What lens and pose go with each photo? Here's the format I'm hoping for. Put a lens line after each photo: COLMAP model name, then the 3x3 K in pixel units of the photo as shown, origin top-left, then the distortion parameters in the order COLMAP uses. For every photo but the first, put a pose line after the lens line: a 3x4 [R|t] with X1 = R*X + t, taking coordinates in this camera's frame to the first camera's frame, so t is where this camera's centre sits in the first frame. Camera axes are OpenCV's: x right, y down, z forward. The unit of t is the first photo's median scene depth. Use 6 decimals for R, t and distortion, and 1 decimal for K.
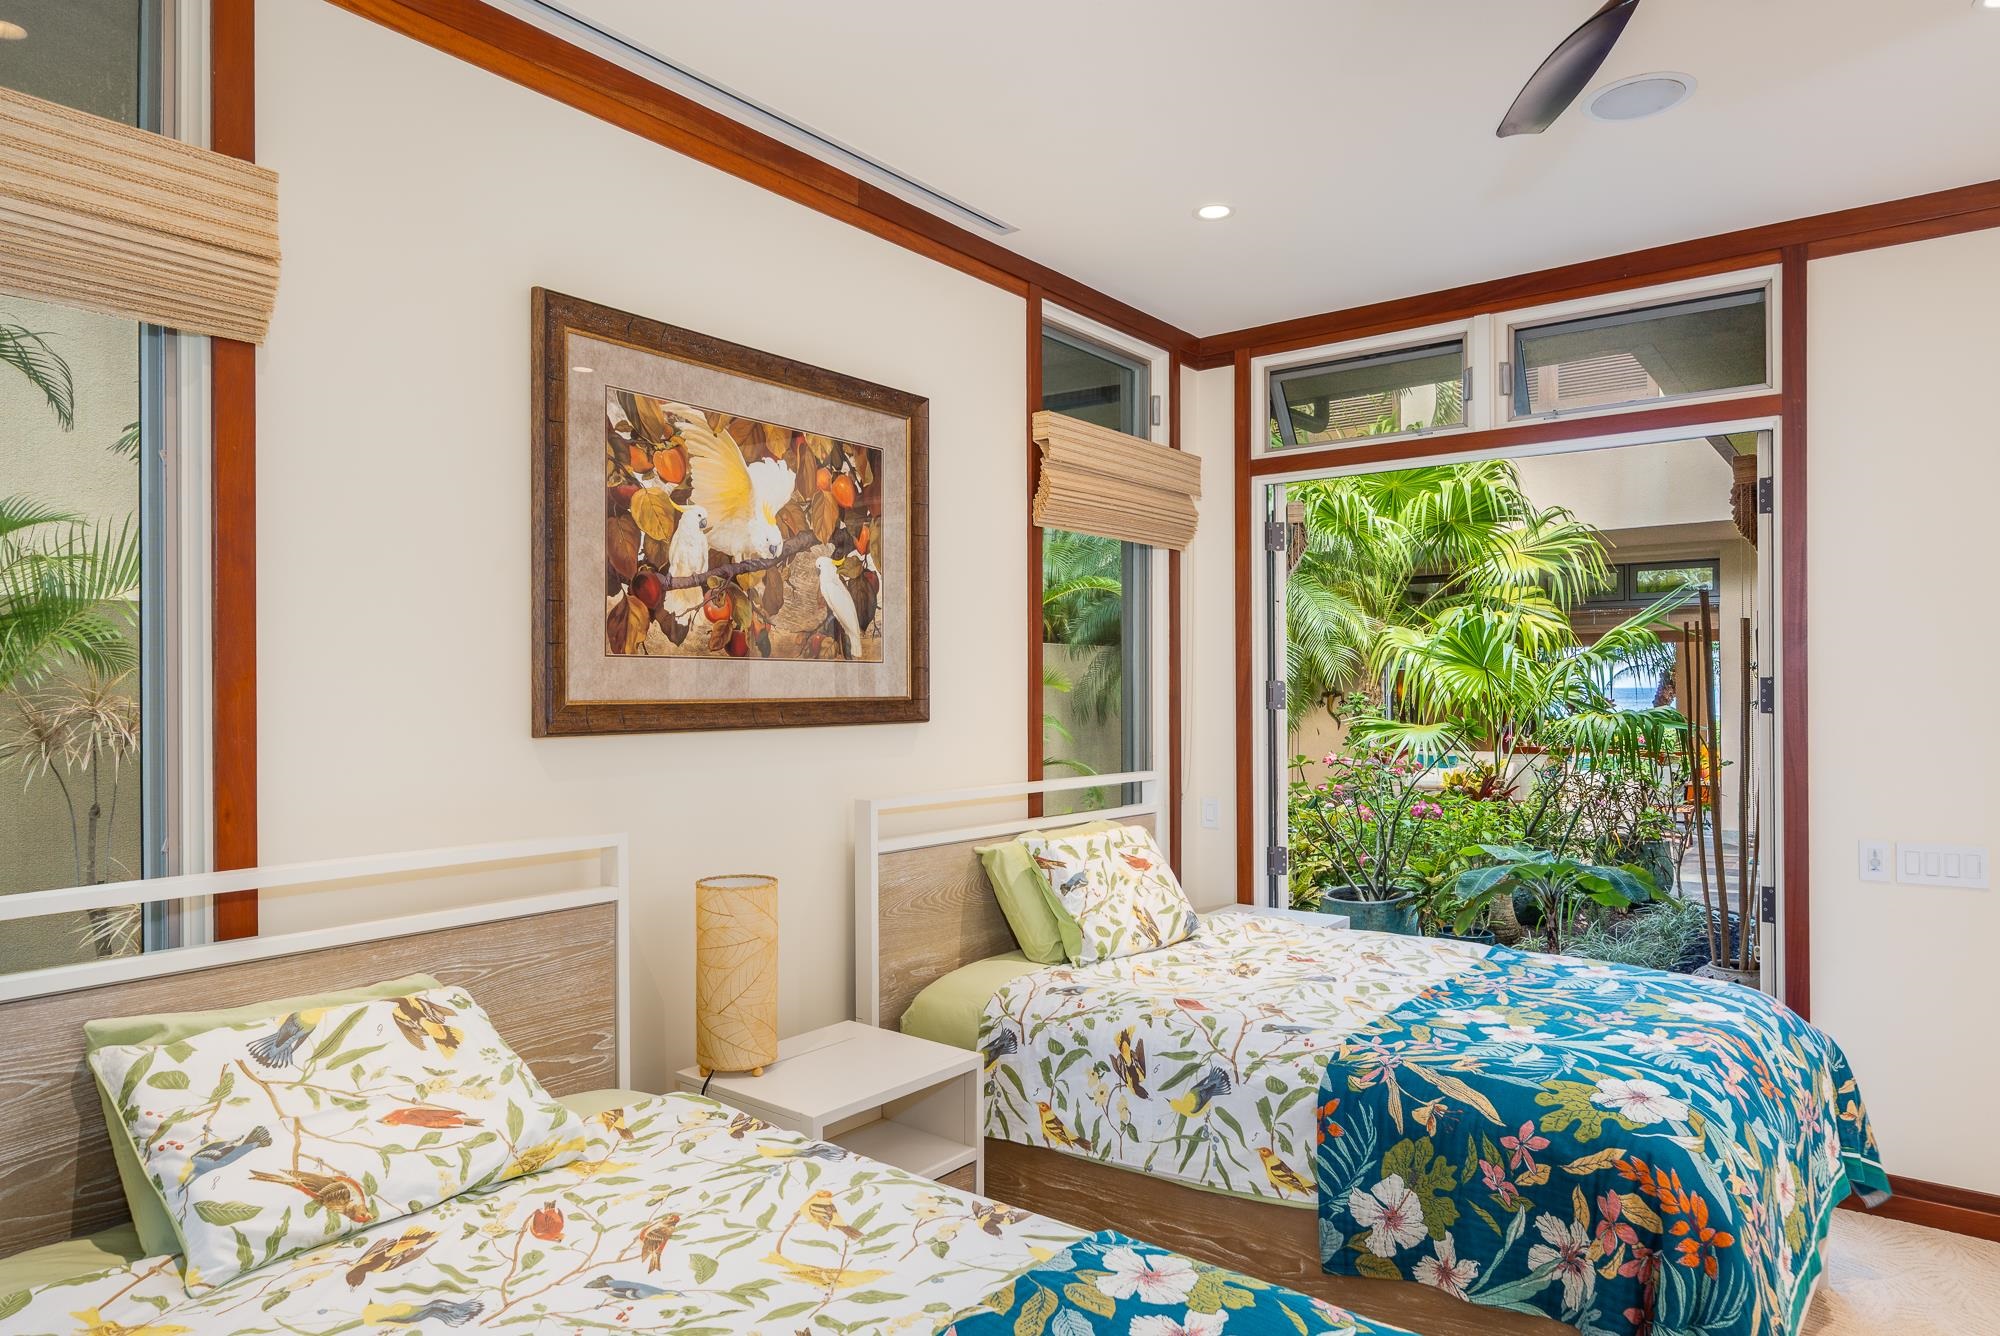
lens RADIAL K [[1199.5, 0, 998.7], [0, 1199.5, 676.7], [0, 0, 1]] dist [-0.002276, -0.000606]
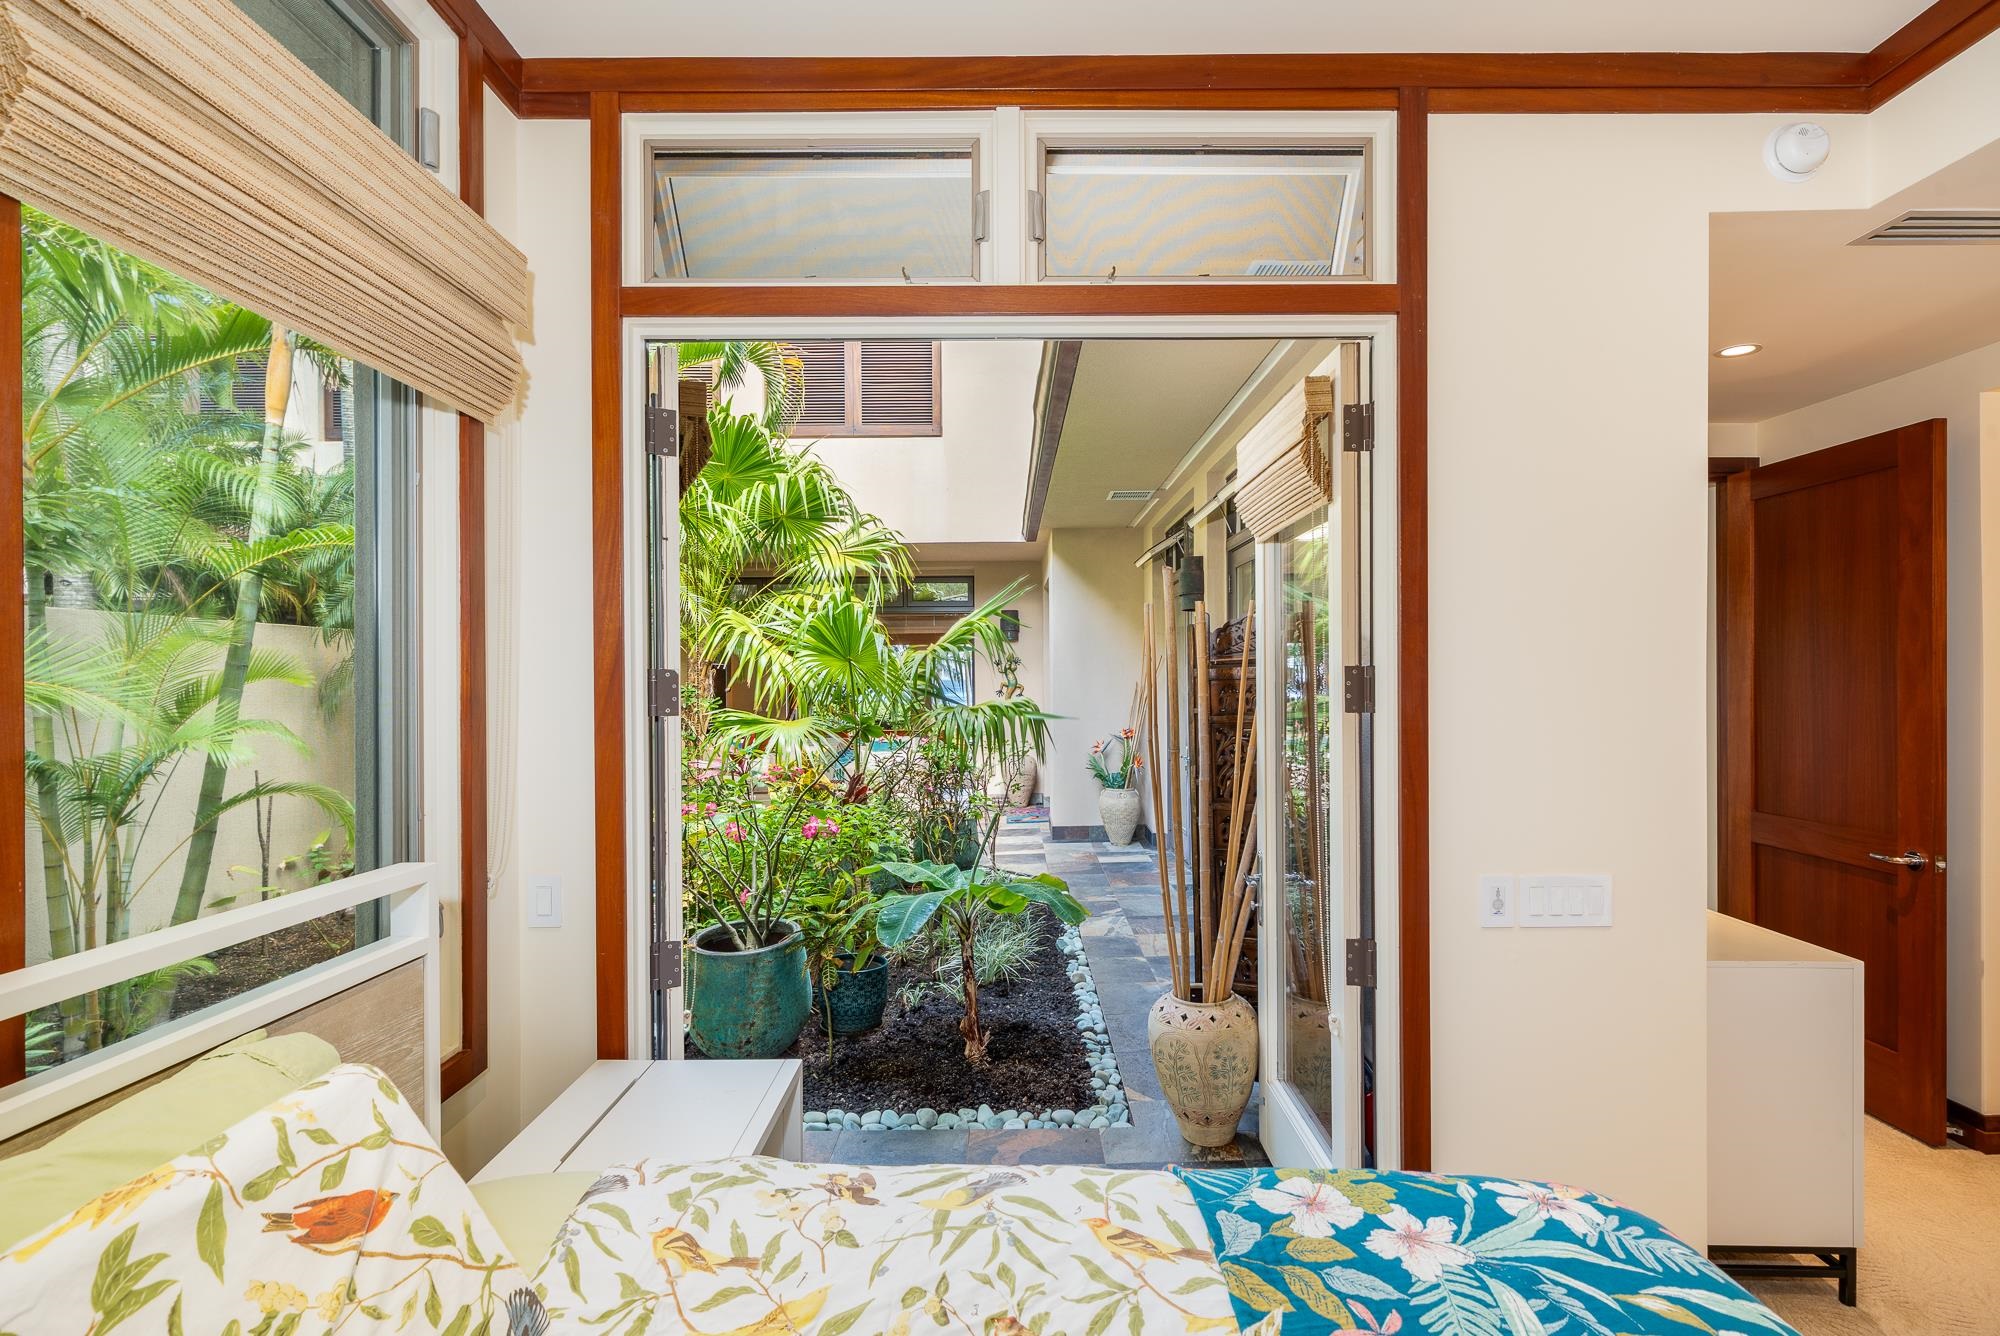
lens RADIAL K [[934.2, 0, 1002.6], [0, 934.2, 678.7], [0, 0, 1]] dist [-0.000404, 0.000419]
pose [[0.790920, -0.002230, 0.611915, 0.077933], [-0.003482, 0.999961, 0.008144, 0.004178], [-0.611909, -0.008572, 0.790882, 0.521126]]
